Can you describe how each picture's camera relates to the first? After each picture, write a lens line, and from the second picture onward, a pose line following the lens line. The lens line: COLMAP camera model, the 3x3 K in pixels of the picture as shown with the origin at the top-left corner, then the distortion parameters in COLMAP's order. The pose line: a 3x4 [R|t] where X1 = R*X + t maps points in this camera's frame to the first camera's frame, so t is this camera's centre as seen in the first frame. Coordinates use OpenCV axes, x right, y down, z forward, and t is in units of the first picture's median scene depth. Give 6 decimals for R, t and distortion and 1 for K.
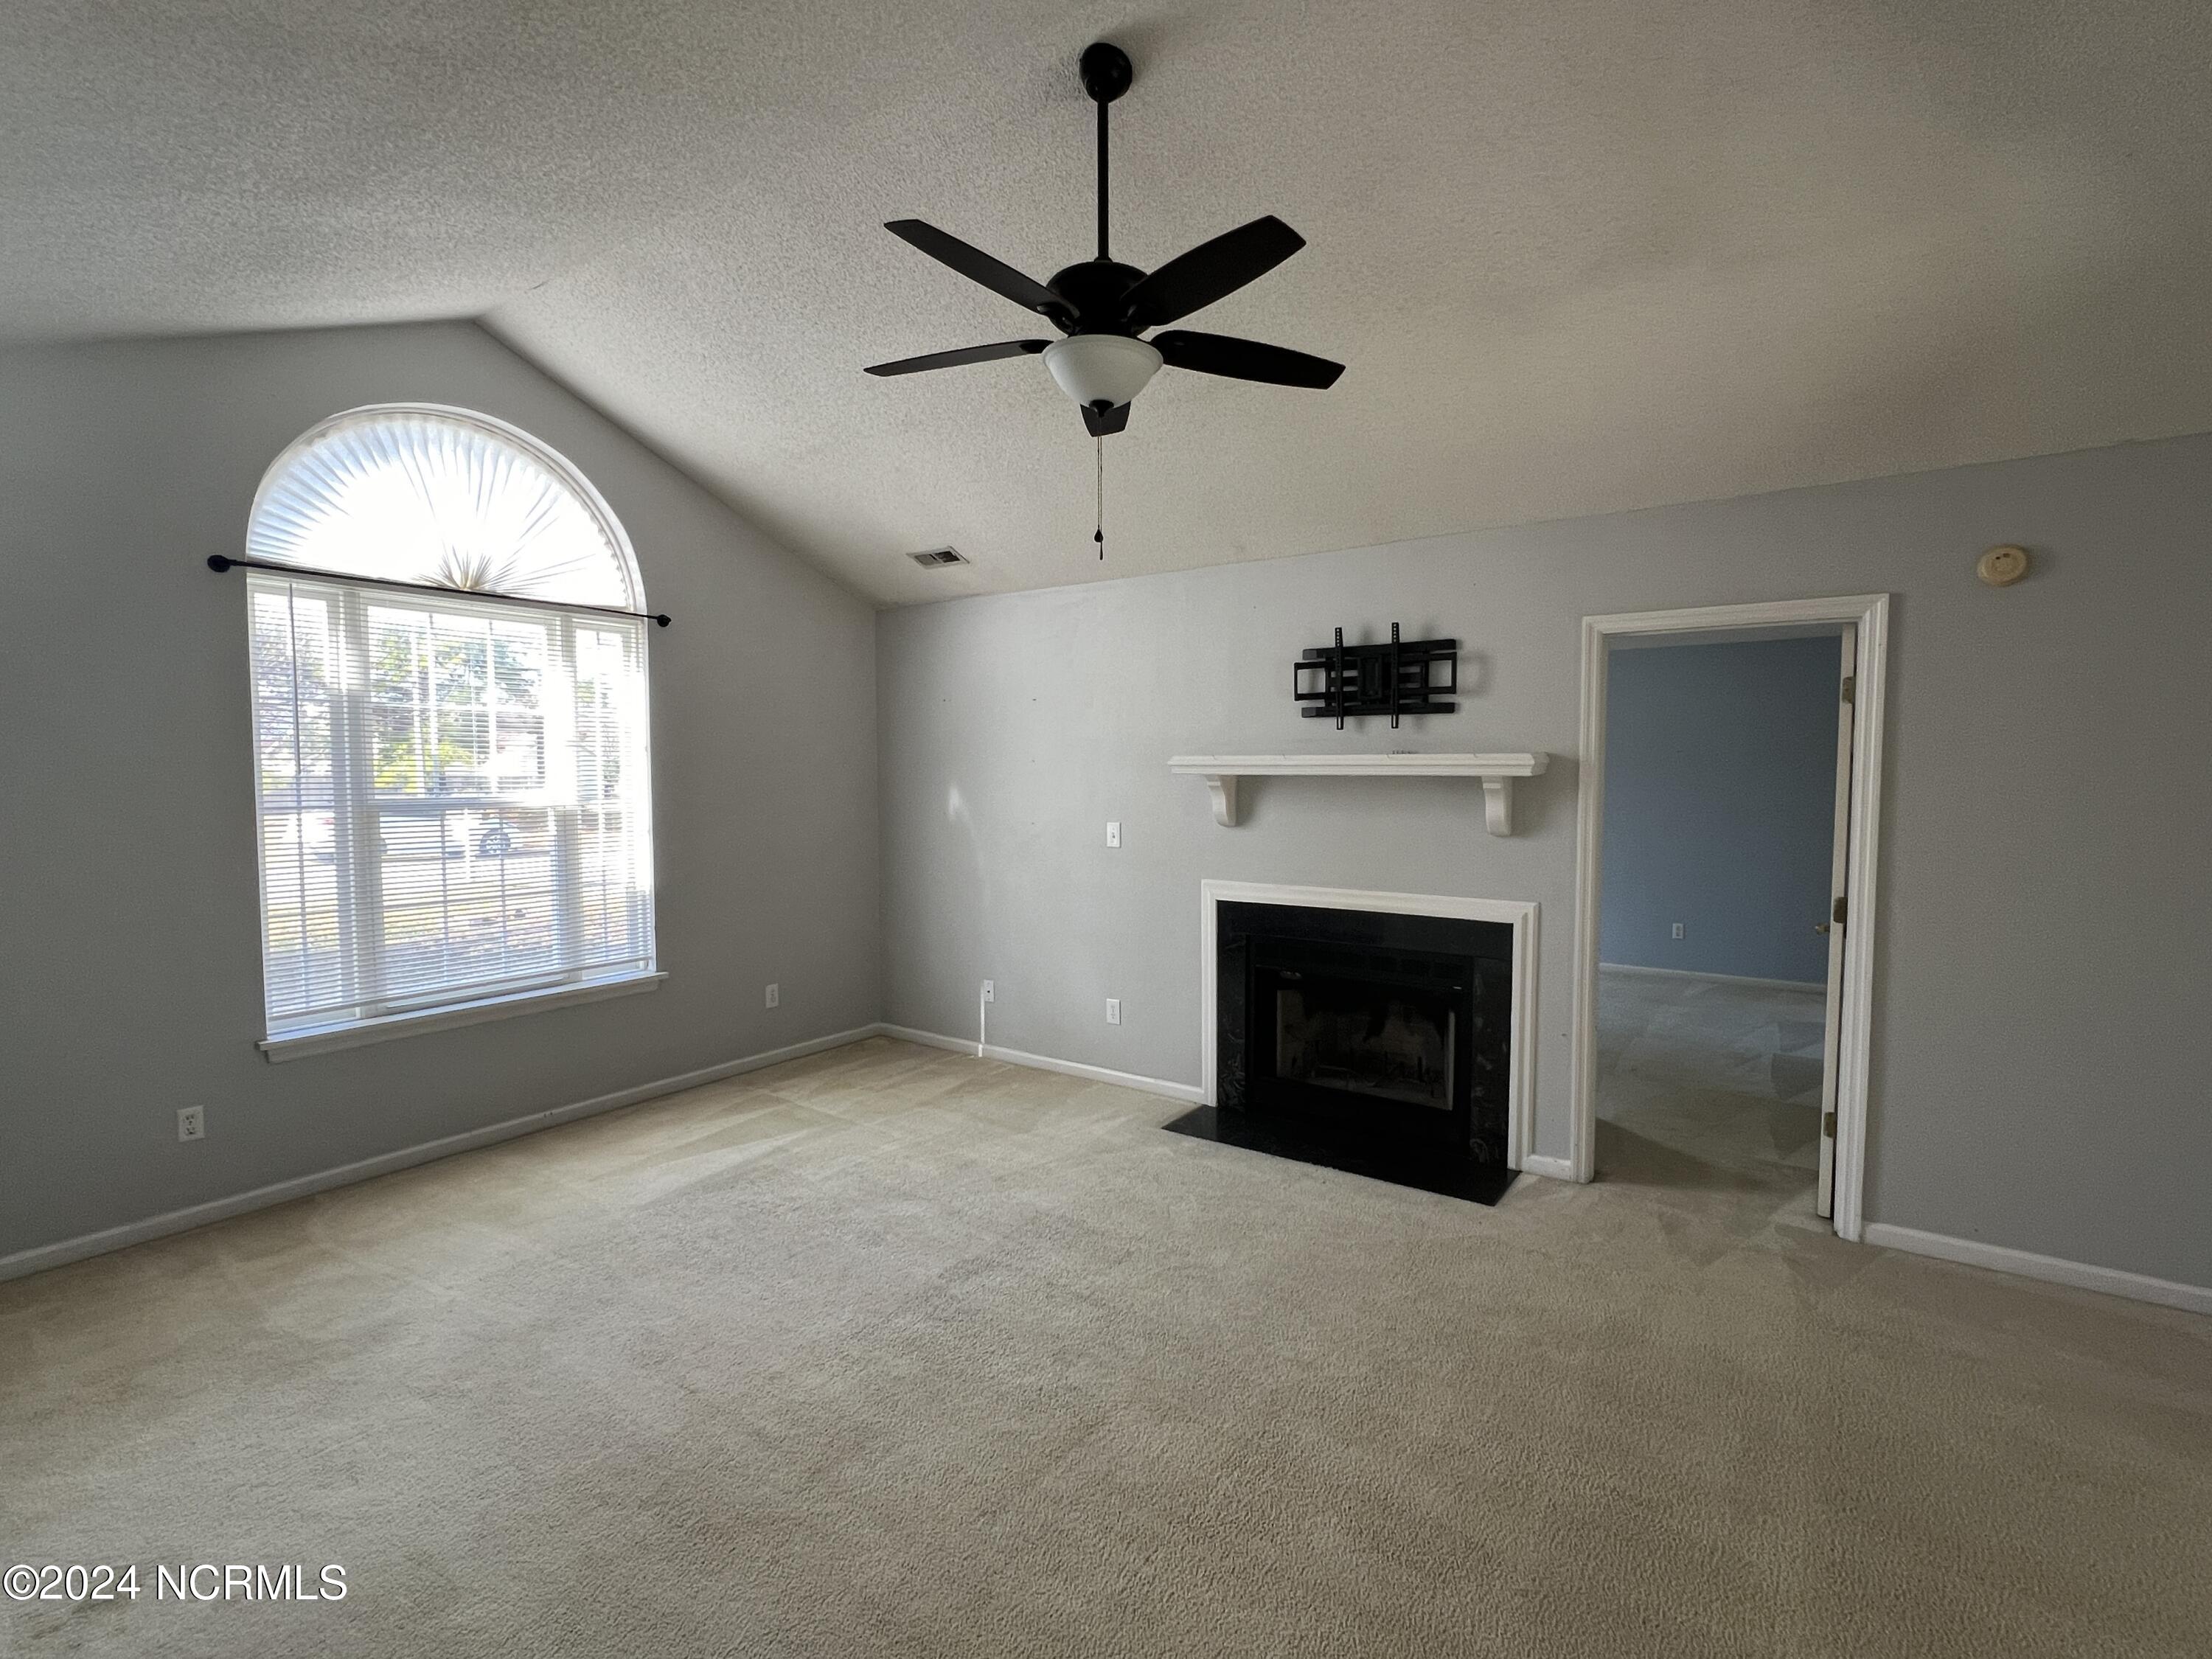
lens RADIAL K [[1034.9, 0, 1106.0], [0, 1034.9, 829.5], [0, 0, 1]] dist [0.001814, -0.000126]
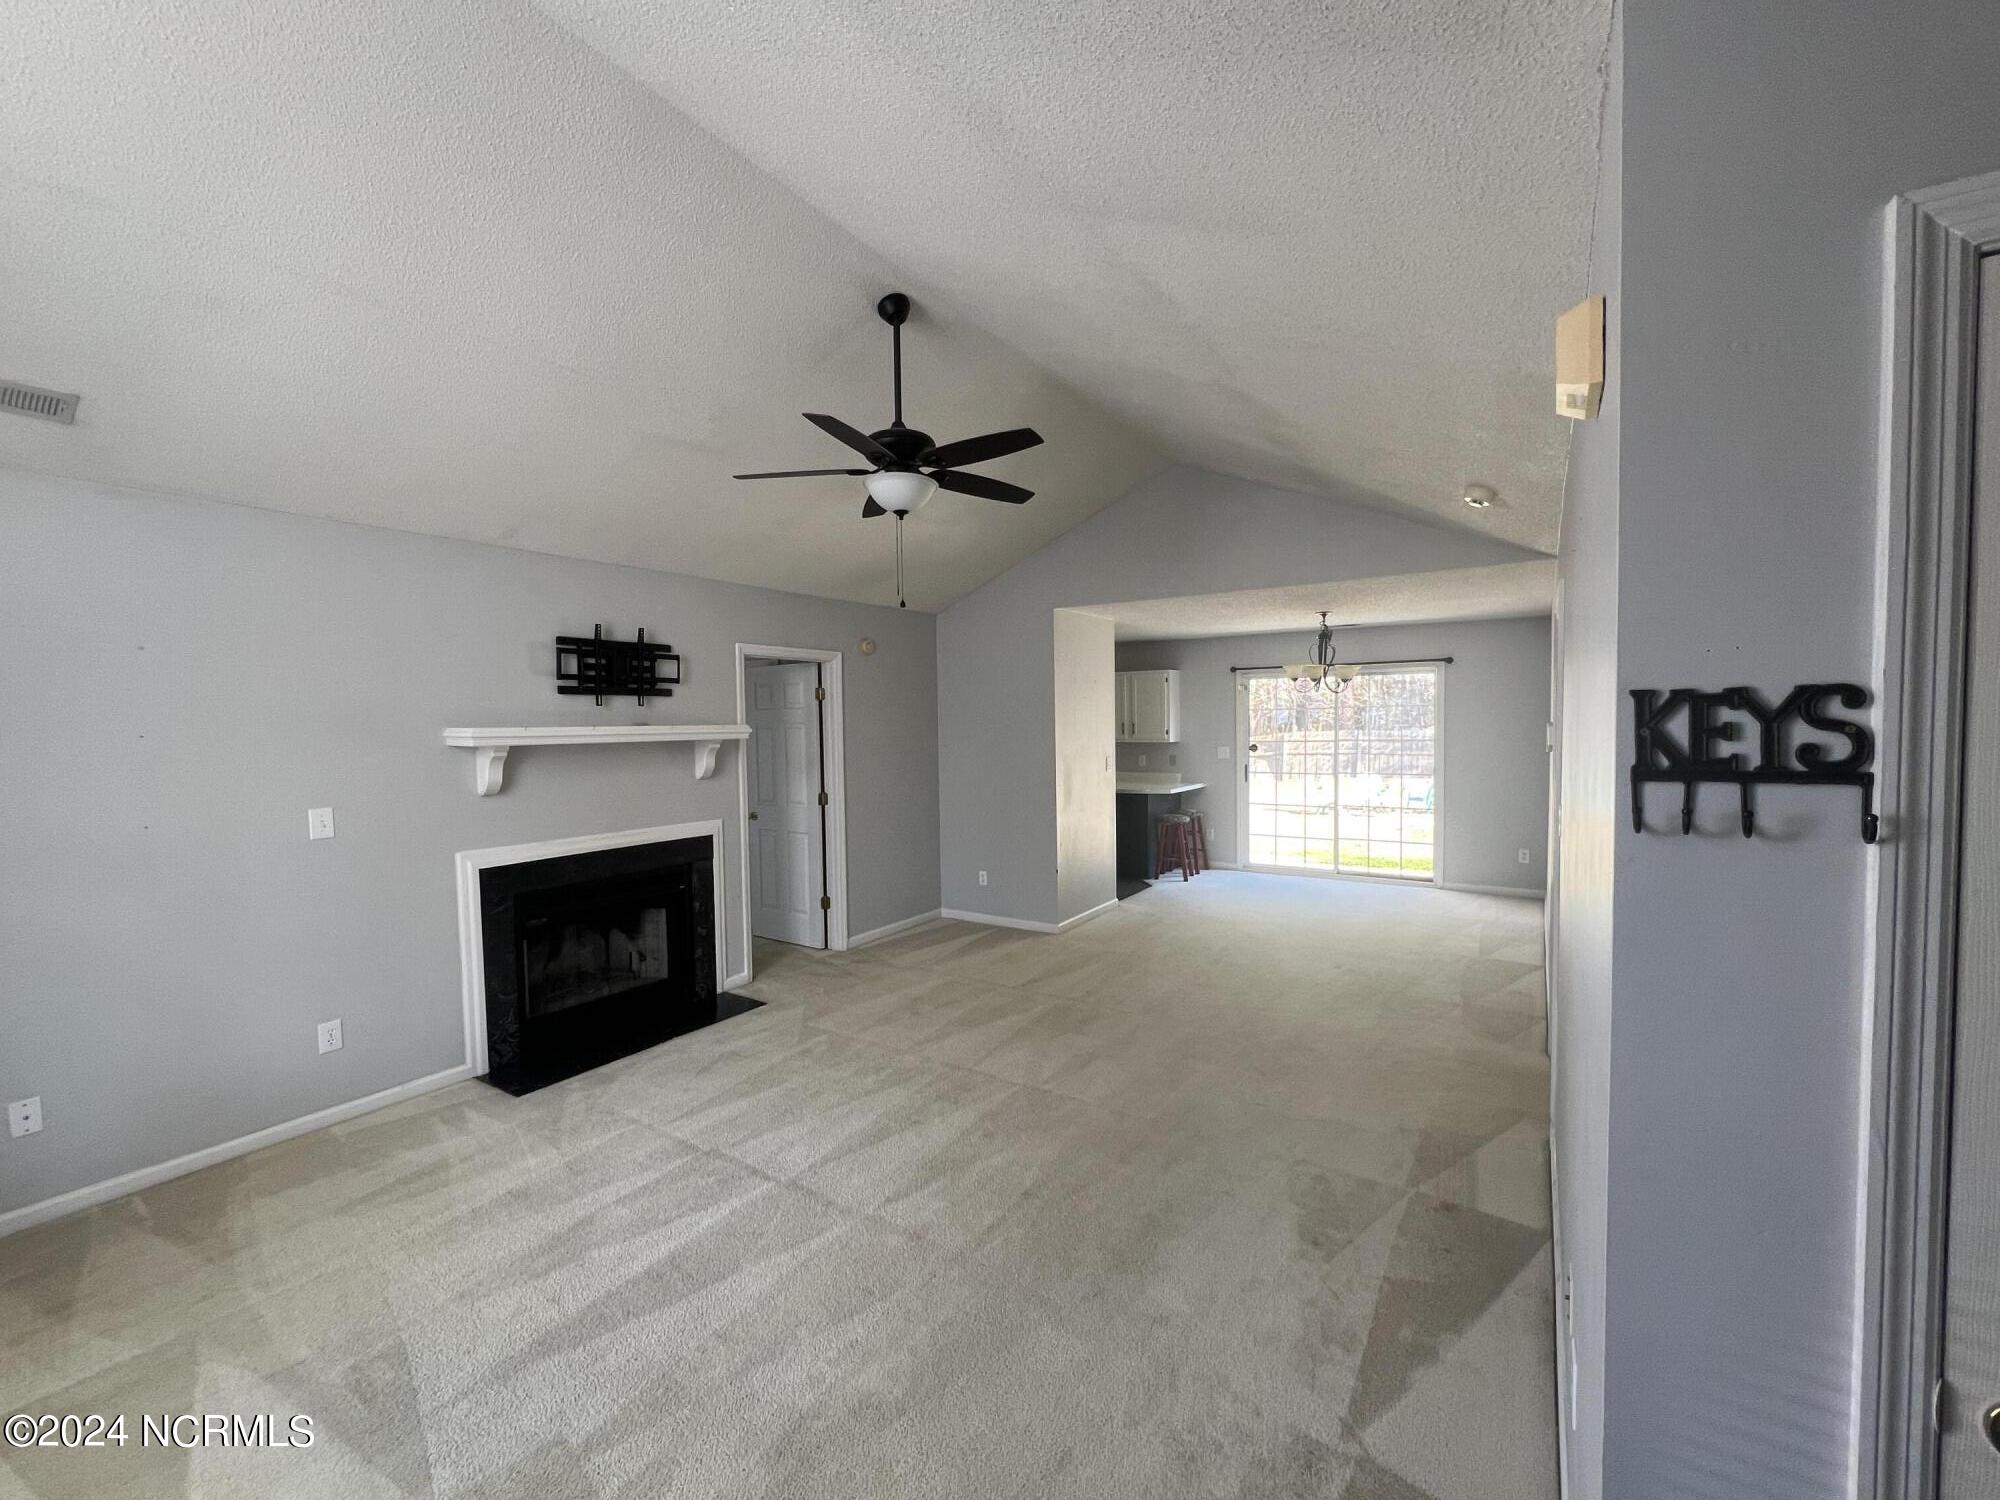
lens RADIAL K [[851.0, 0, 1000.0], [0, 851.0, 750.0], [0, 0, 1]] dist [-0.000173, -0.000027]
pose [[-0.039705, -0.035746, 0.998572, -0.830012], [0.069710, 0.996826, 0.038455, -0.050348], [-0.996777, 0.071137, -0.037087, 0.572397]]
